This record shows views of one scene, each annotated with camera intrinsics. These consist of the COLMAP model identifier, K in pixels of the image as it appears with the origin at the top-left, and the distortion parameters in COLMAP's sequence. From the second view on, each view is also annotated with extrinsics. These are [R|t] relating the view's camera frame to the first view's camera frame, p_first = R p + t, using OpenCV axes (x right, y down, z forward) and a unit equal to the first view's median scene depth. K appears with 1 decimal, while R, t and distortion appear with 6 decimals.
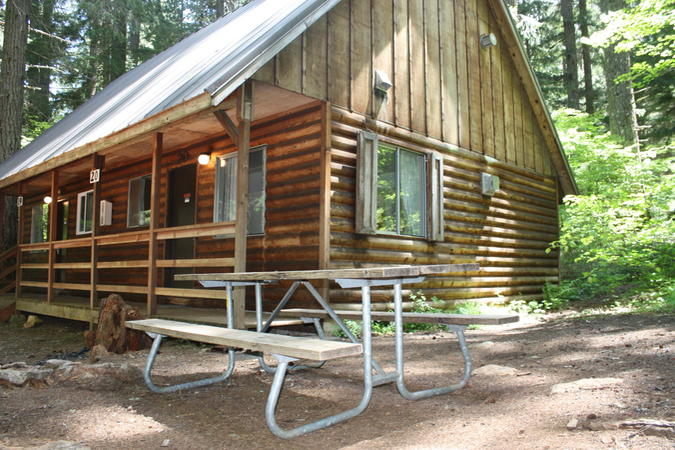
lens RADIAL K [[565.4, 0, 337.7], [0, 565.4, 223.4], [0, 0, 1]] dist [-0.092358, 0.004922]
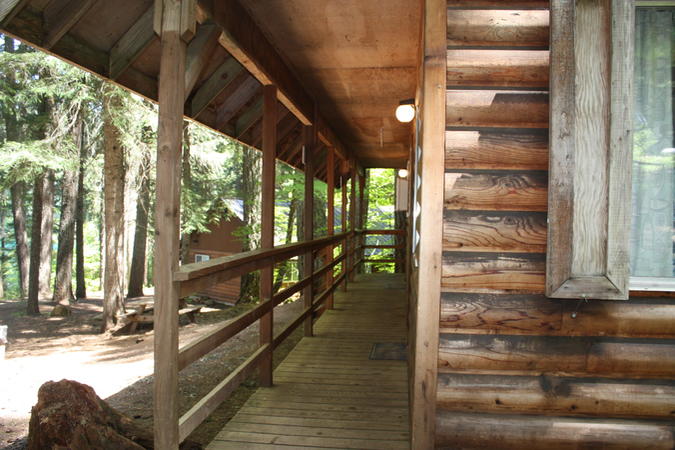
lens RADIAL K [[565.4, 0, 336.5], [0, 565.4, 224.1], [0, 0, 1]] dist [-0.092358, 0.004922]
pose [[0.627068, 0.012800, -0.778860, 0.168086], [0.063028, 0.995753, 0.067108, -0.043480], [0.776411, -0.091171, 0.623598, 0.573228]]
